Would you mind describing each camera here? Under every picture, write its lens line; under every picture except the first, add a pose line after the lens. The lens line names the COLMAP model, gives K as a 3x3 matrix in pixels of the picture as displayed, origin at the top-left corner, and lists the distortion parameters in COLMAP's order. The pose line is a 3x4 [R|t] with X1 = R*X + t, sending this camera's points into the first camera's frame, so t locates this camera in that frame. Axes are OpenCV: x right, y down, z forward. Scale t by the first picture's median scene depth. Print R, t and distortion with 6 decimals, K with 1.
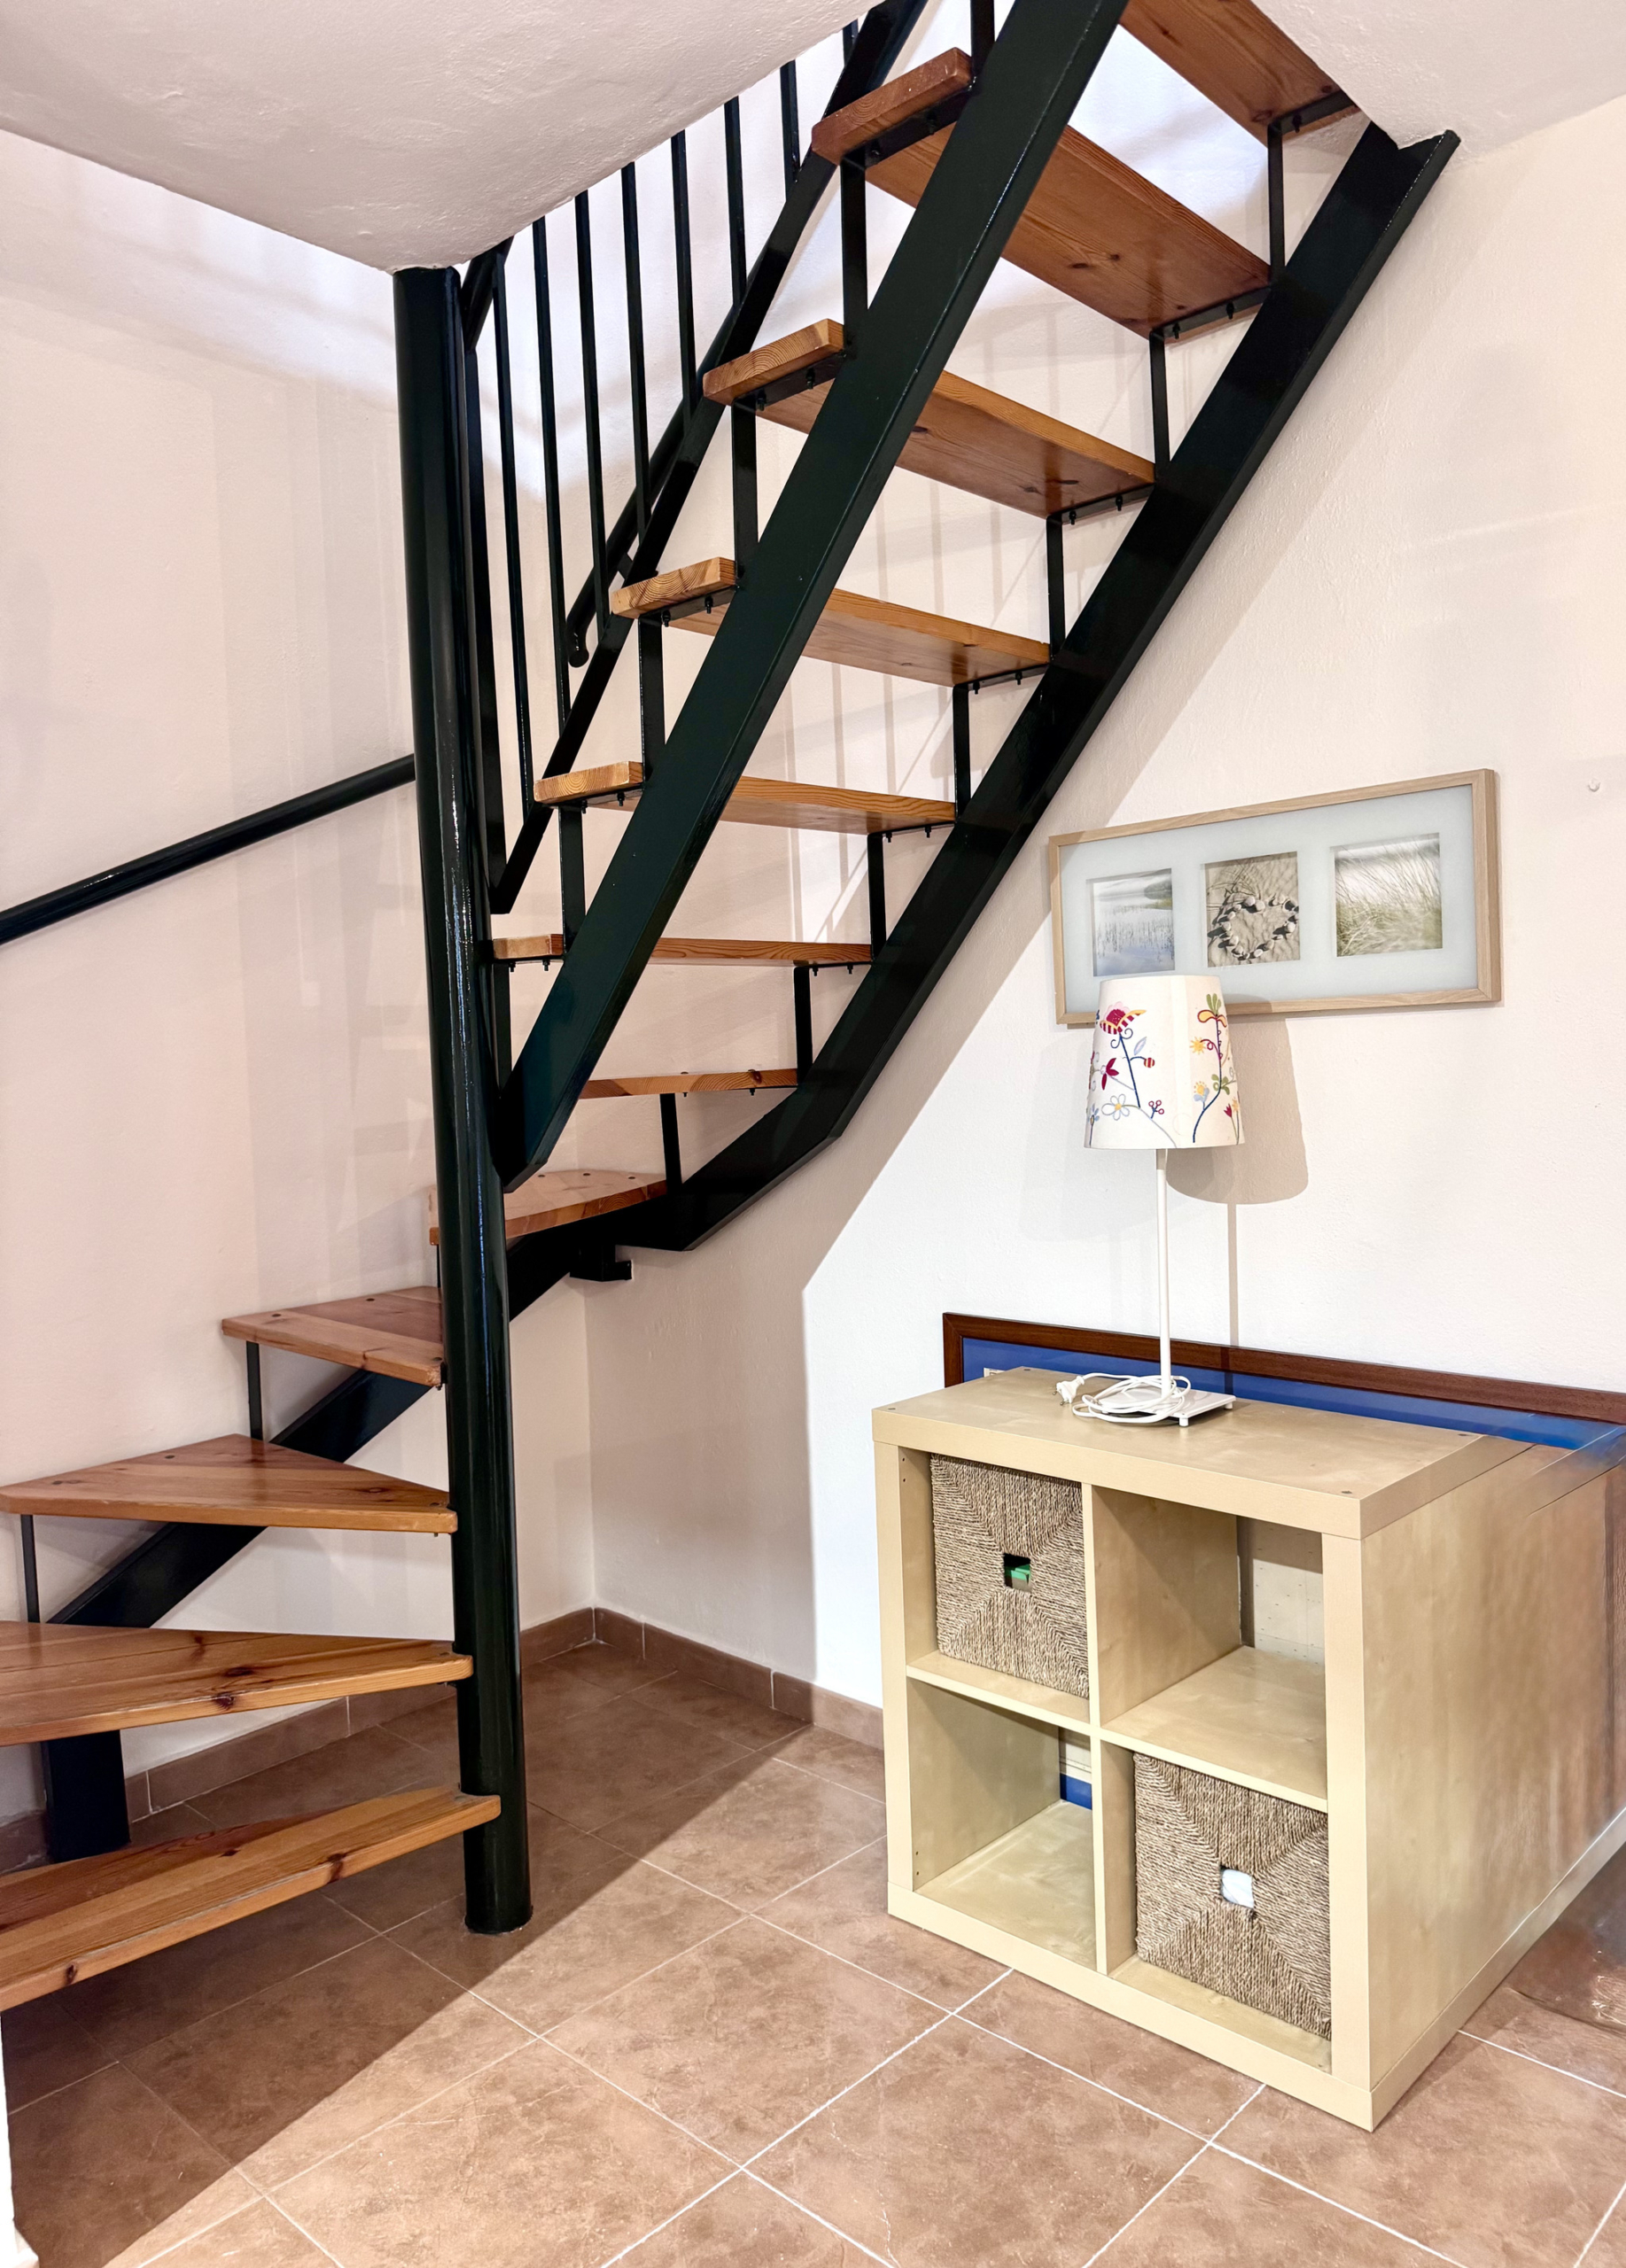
lens RADIAL K [[1581.6, 0, 824.7], [0, 1581.6, 1127.4], [0, 0, 1]] dist [0.035991, -0.001162]
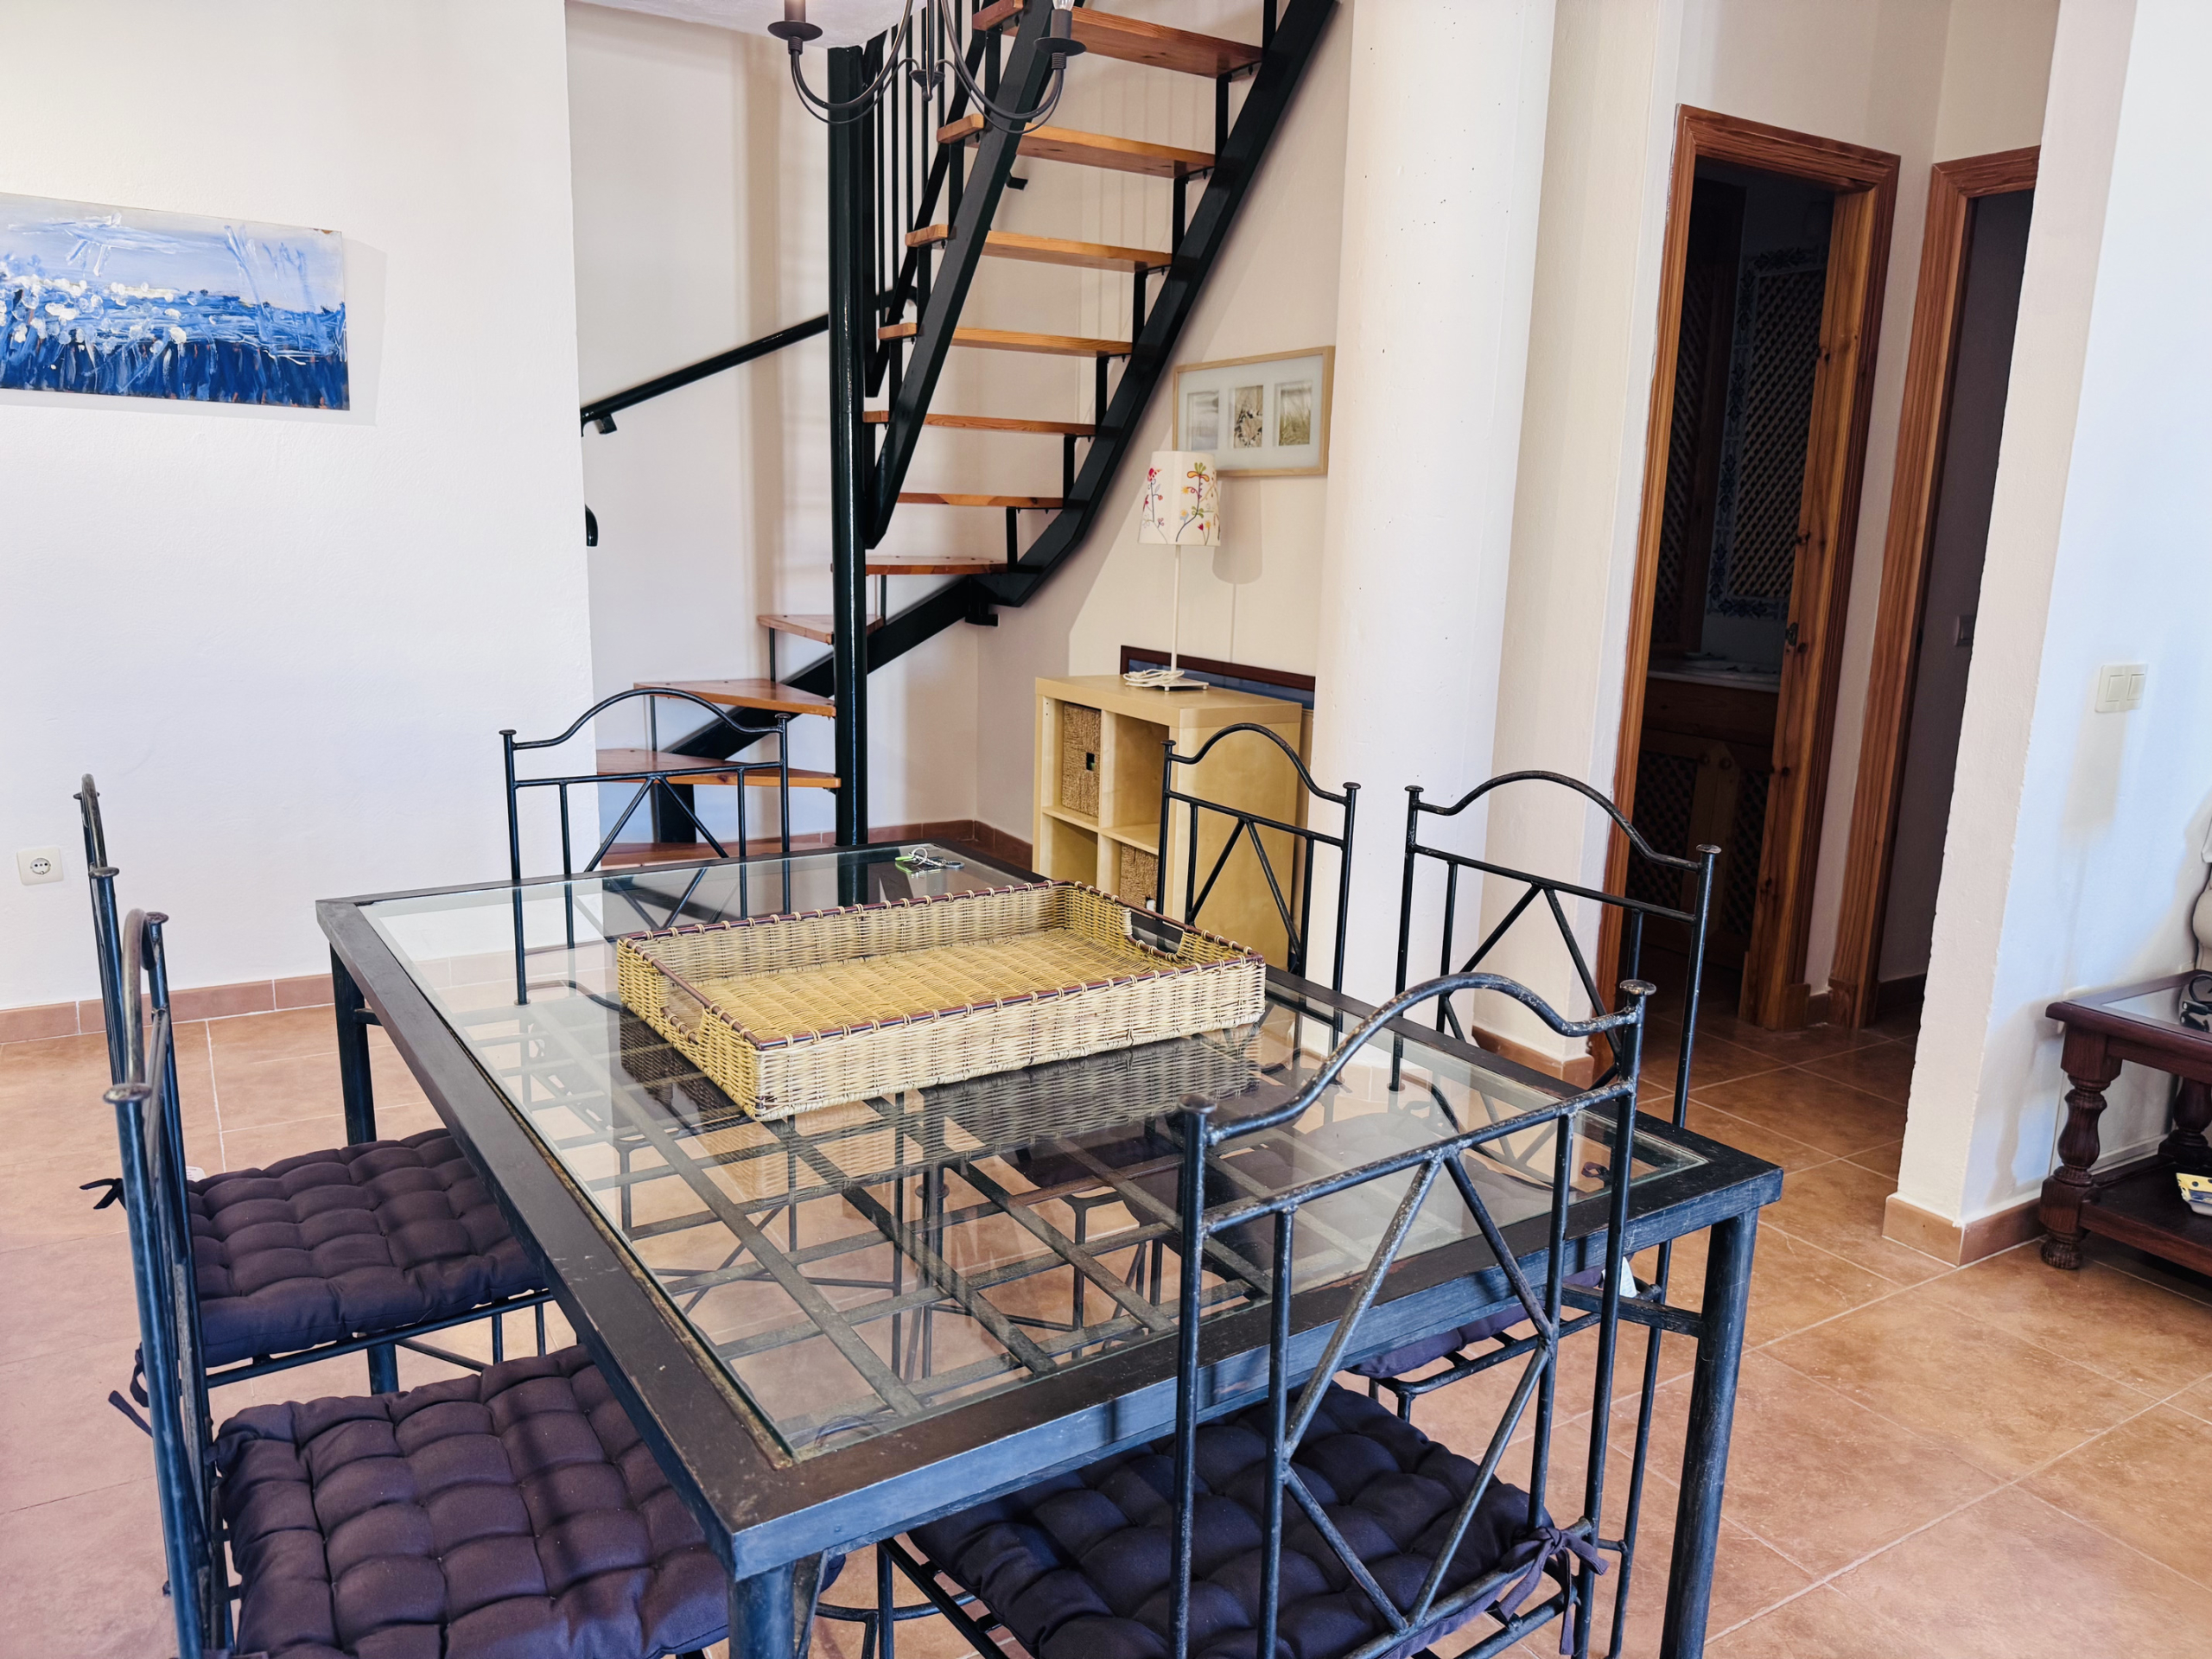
lens RADIAL K [[1566.3, 0, 1099.0], [0, 1566.3, 838.2], [0, 0, 1]] dist [0.059761, -0.013885]
pose [[0.957966, 0.113213, -0.263598, 0.615358], [-0.069155, 0.982874, 0.170812, 0.039495], [0.278422, -0.145403, 0.949389, -0.792671]]
